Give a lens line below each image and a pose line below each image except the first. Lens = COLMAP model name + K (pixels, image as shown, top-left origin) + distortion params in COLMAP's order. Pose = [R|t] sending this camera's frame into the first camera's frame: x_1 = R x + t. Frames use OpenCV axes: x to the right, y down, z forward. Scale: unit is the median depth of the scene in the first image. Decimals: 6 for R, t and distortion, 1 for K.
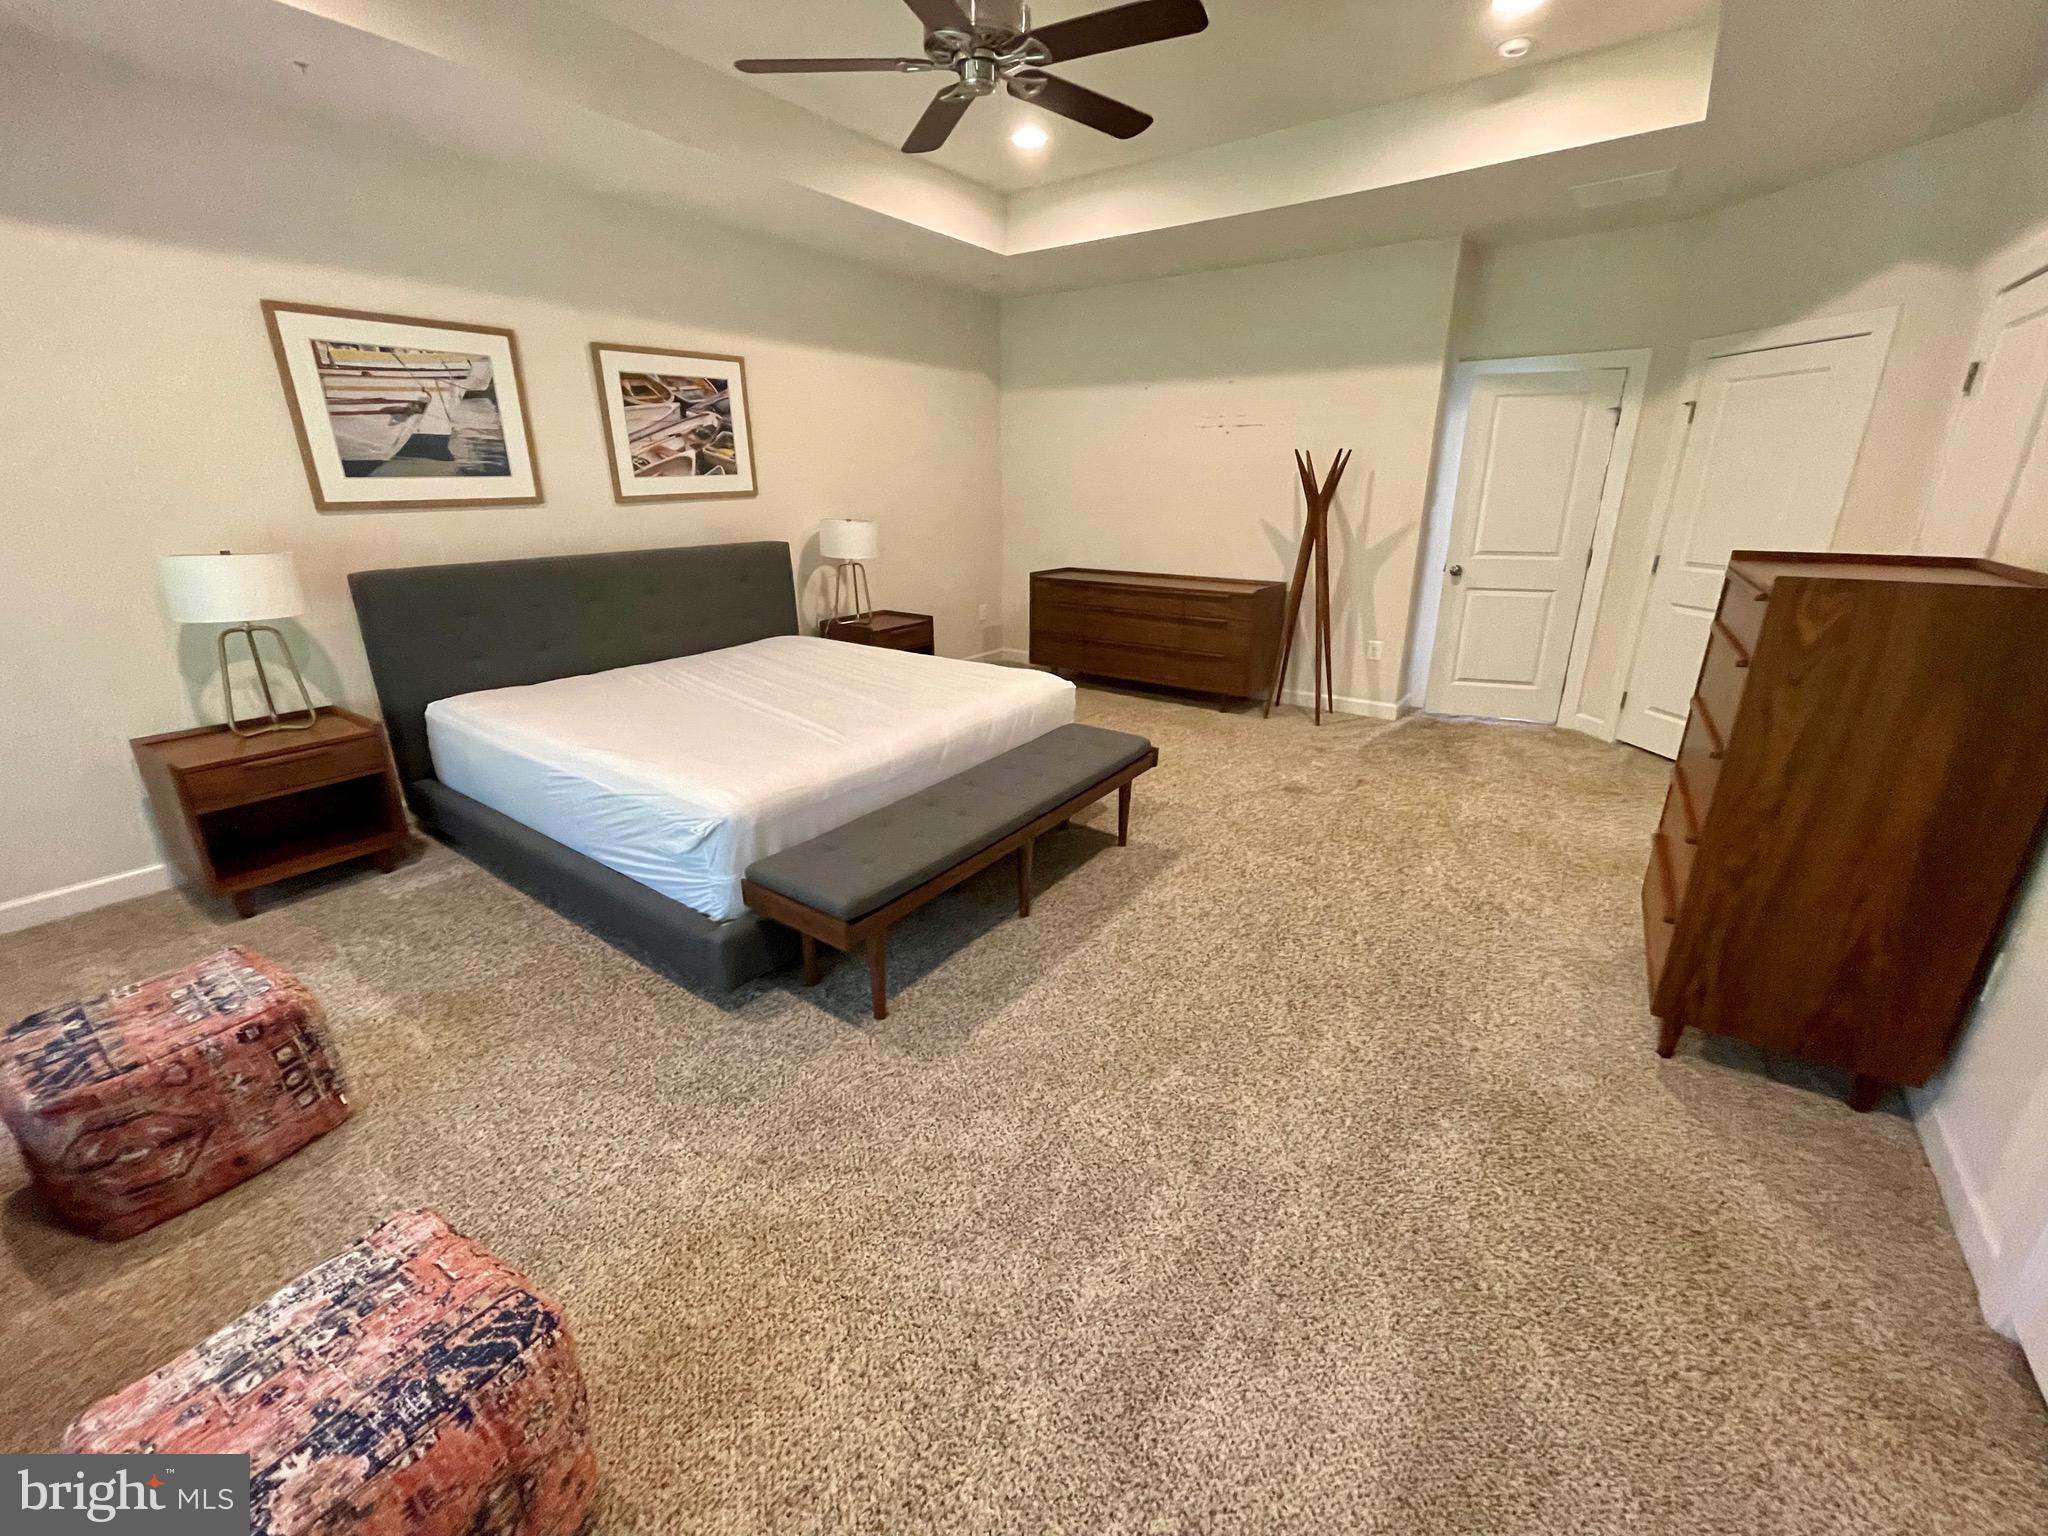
lens RADIAL K [[833.7, 0, 1026.5], [0, 833.7, 755.4], [0, 0, 1]] dist [-0.006499, 0.001671]
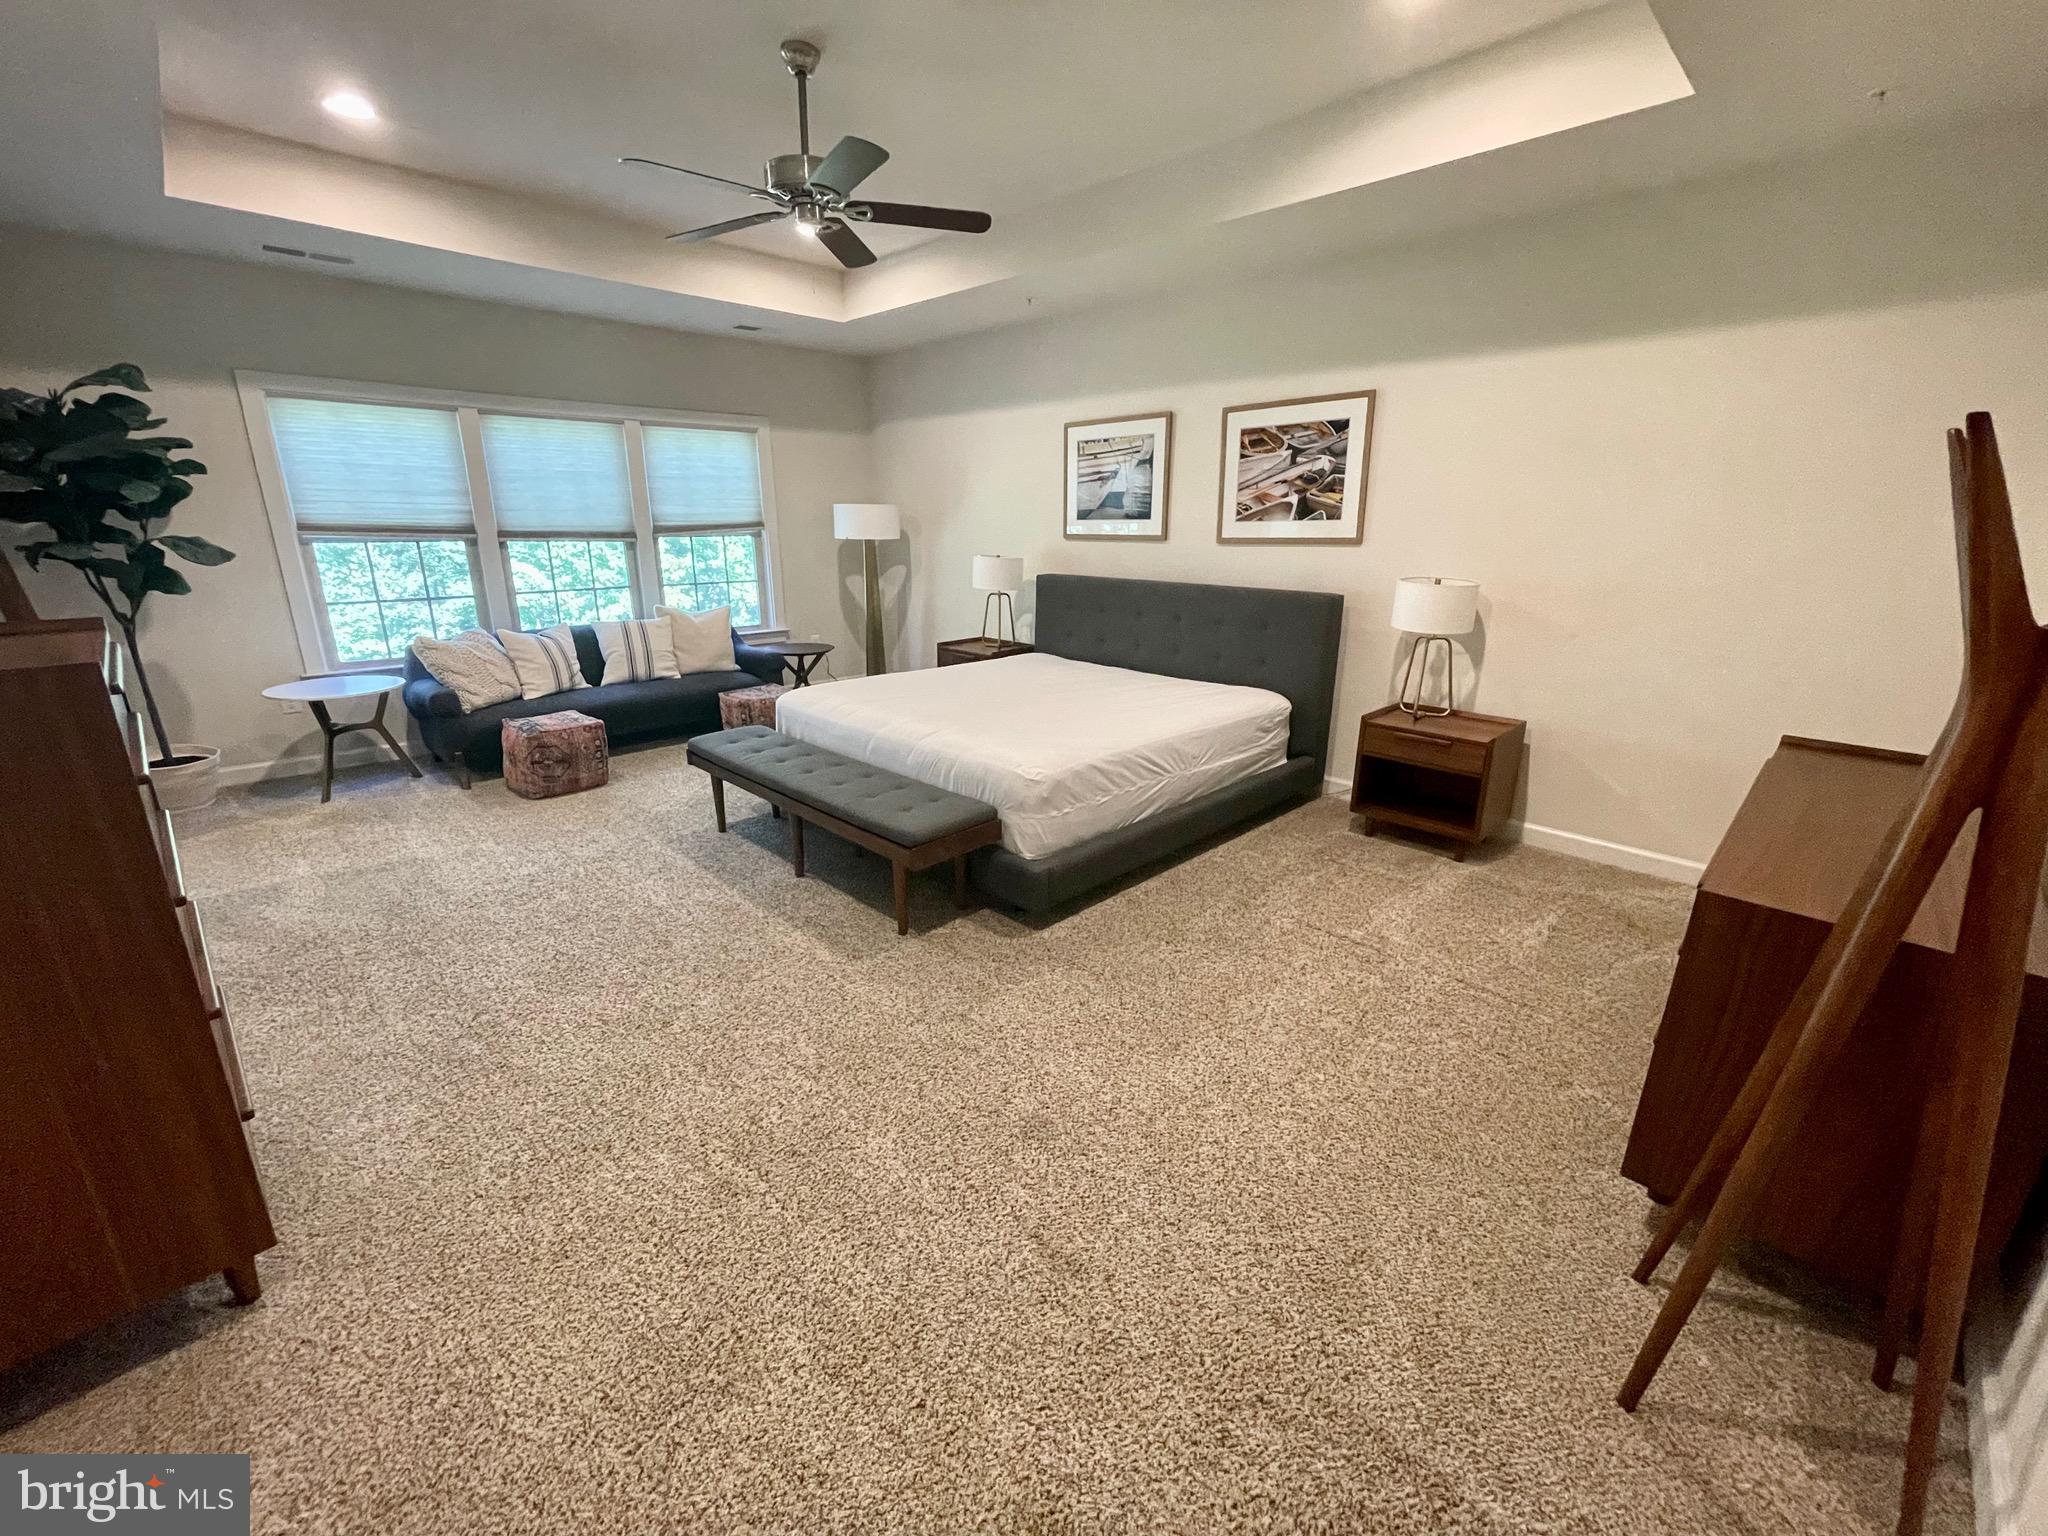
lens RADIAL K [[833.7, 0, 1028.8], [0, 833.7, 766.6], [0, 0, 1]] dist [-0.006499, 0.001671]
pose [[-0.163011, 0.281133, -0.945723, 0.732524], [-0.321149, 0.891223, 0.320287, -0.310039], [0.932894, 0.355928, -0.054994, 0.920143]]
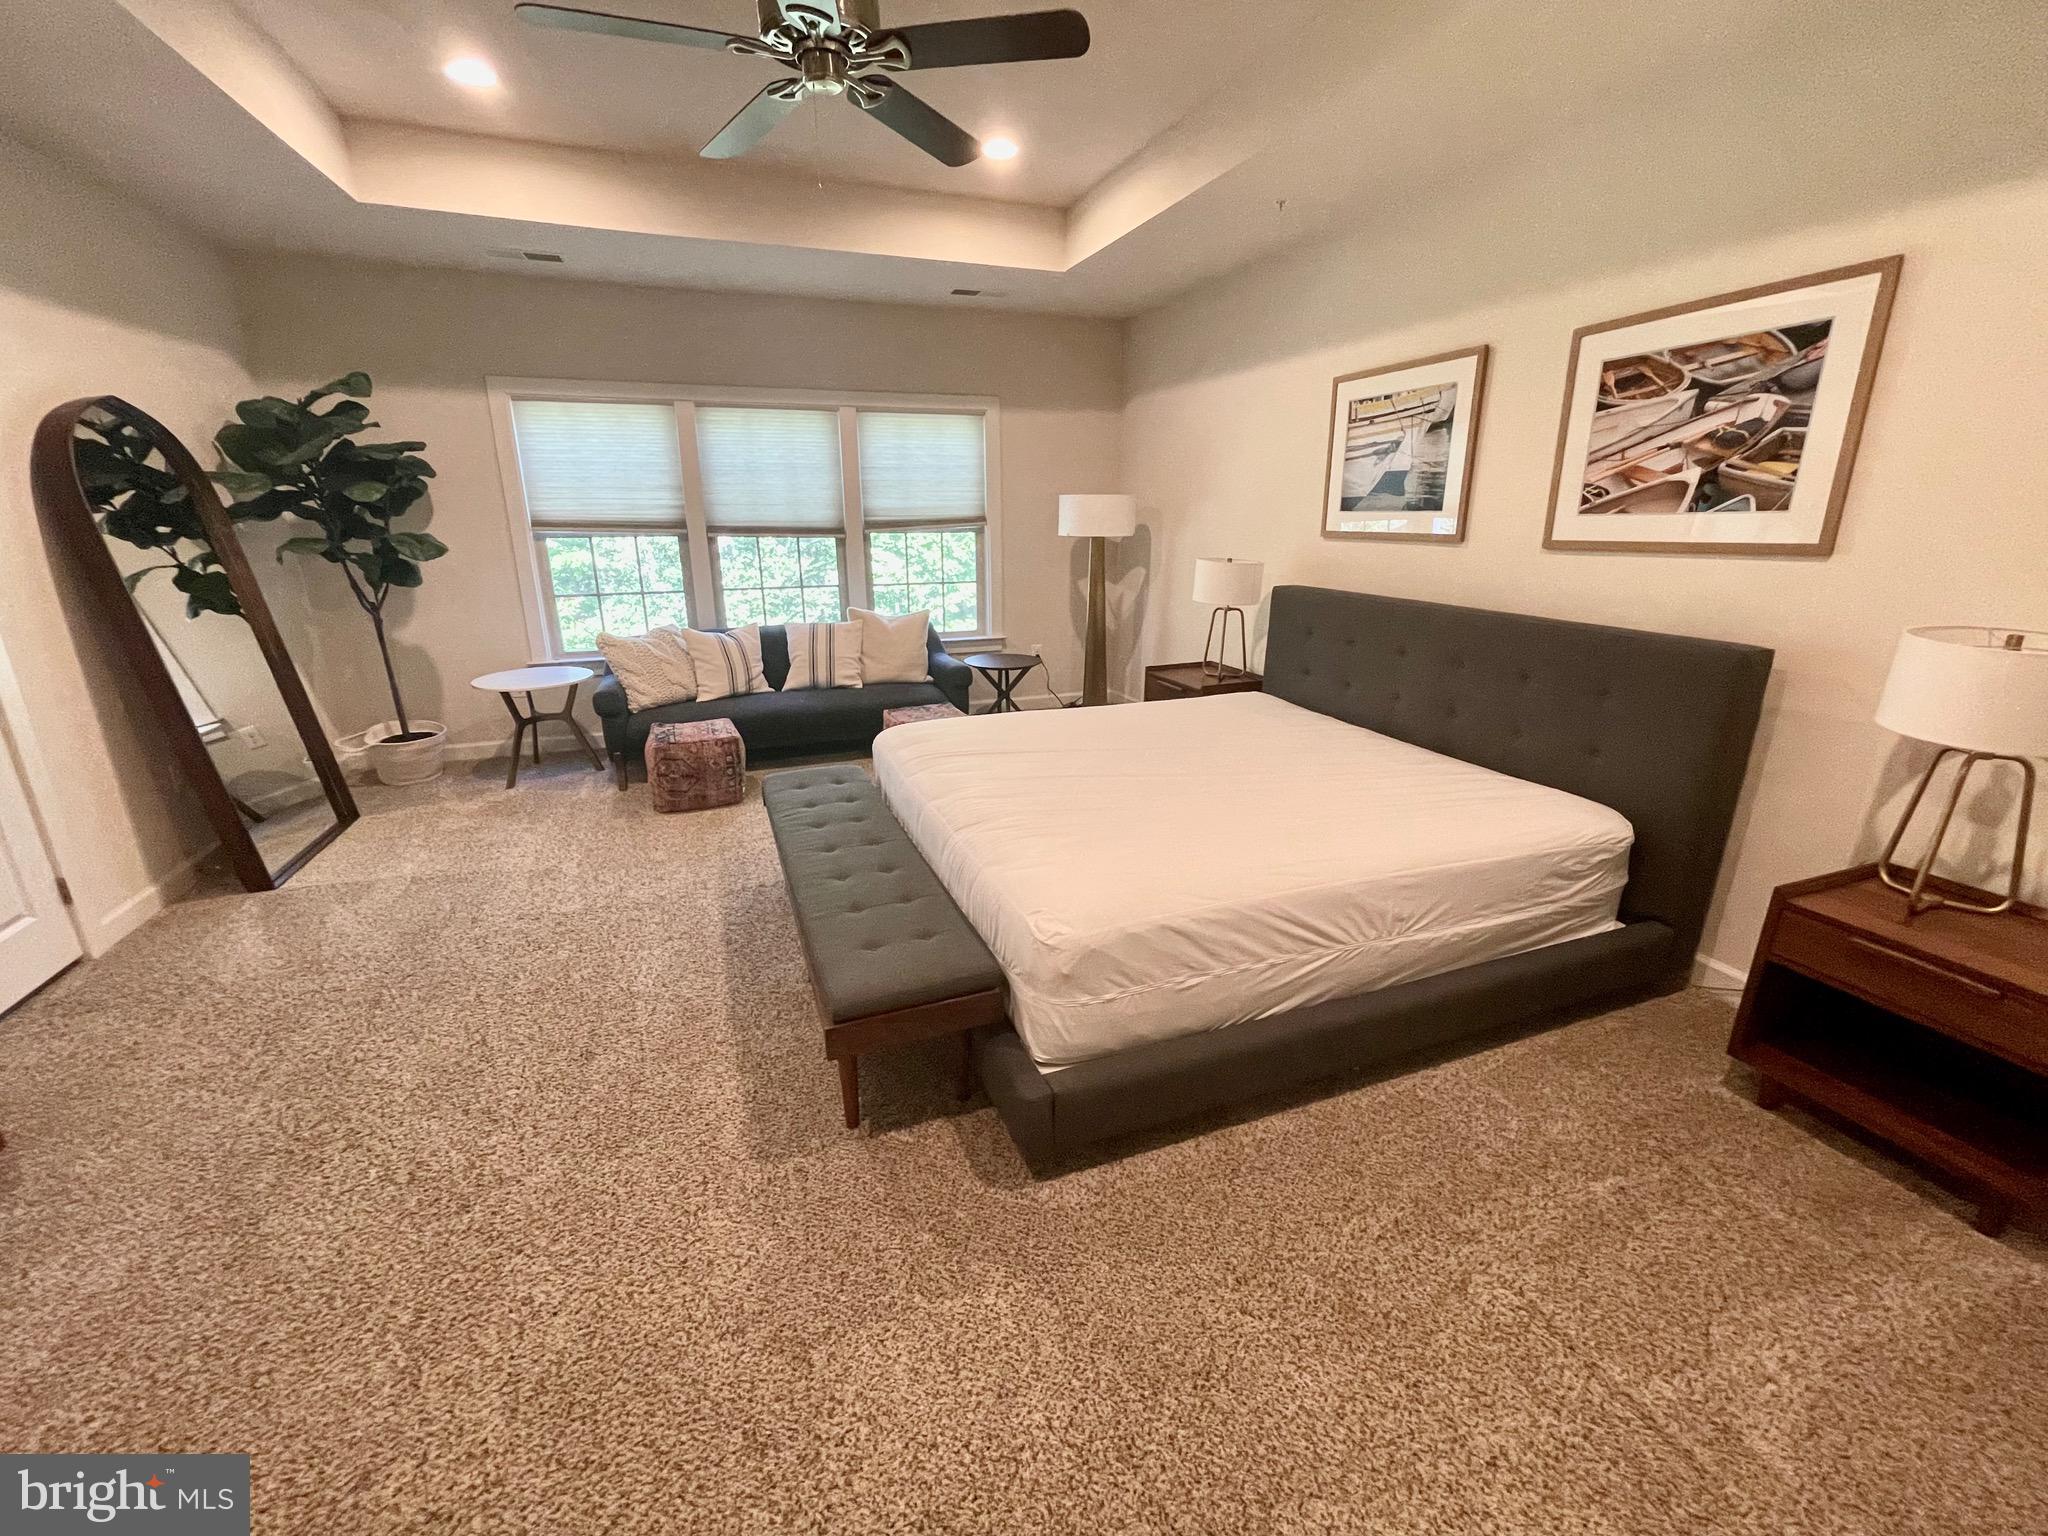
lens RADIAL K [[833.7, 0, 1023.6], [0, 833.7, 764.2], [0, 0, 1]] dist [-0.006499, 0.001671]
pose [[-0.554814, 0.244622, -0.795199, 0.383910], [-0.264965, 0.854076, 0.447602, -0.344229], [0.788654, 0.459036, -0.409037, 1.015513]]
